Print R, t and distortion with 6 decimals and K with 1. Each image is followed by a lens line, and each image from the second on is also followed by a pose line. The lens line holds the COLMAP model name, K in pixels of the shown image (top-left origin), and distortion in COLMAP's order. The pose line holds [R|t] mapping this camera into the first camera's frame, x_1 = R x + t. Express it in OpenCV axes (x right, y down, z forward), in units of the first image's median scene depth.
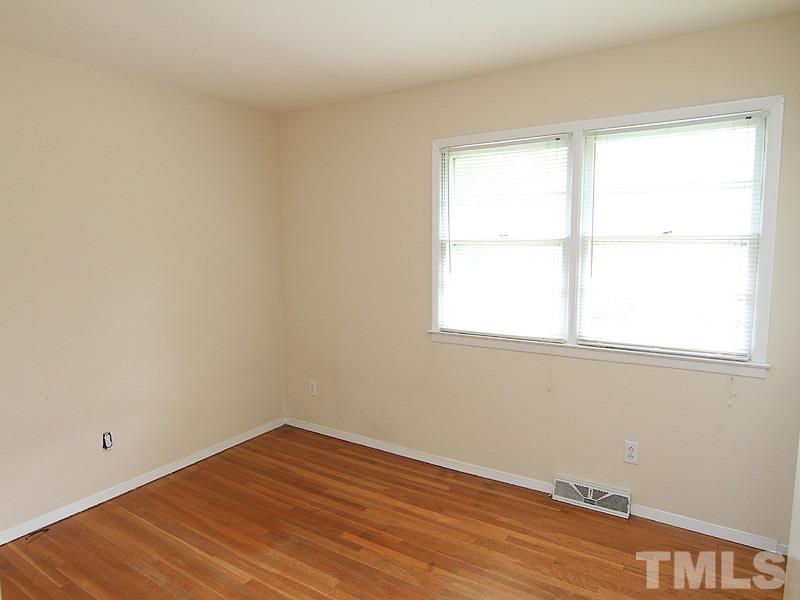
lens RADIAL K [[639.4, 0, 400.0], [0, 639.4, 300.0], [0, 0, 1]] dist [0.006541, 0.002651]
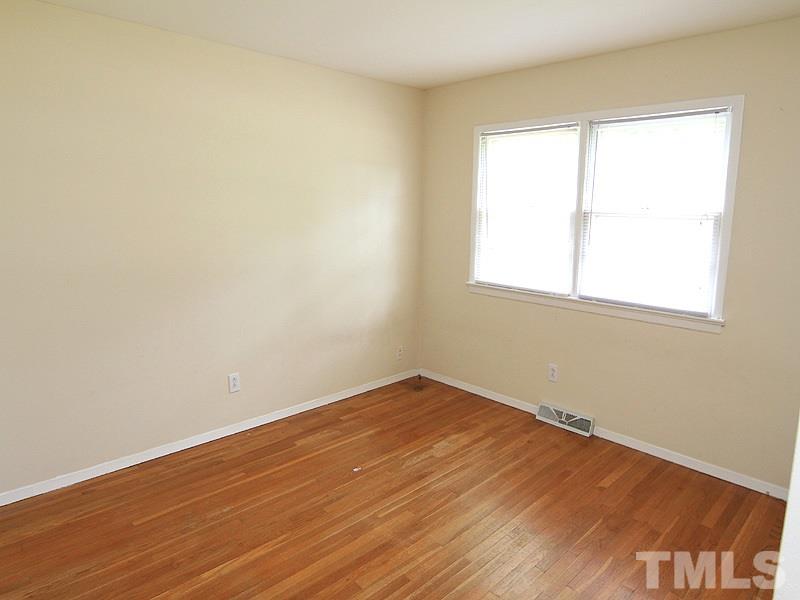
lens RADIAL K [[639.4, 0, 400.0], [0, 639.4, 300.0], [0, 0, 1]] dist [0.006541, 0.002651]
pose [[0.971173, 0.056790, -0.231512, 0.258847], [-0.043075, 0.997028, 0.063875, 0.010385], [0.234452, -0.052061, 0.970733, -0.269607]]
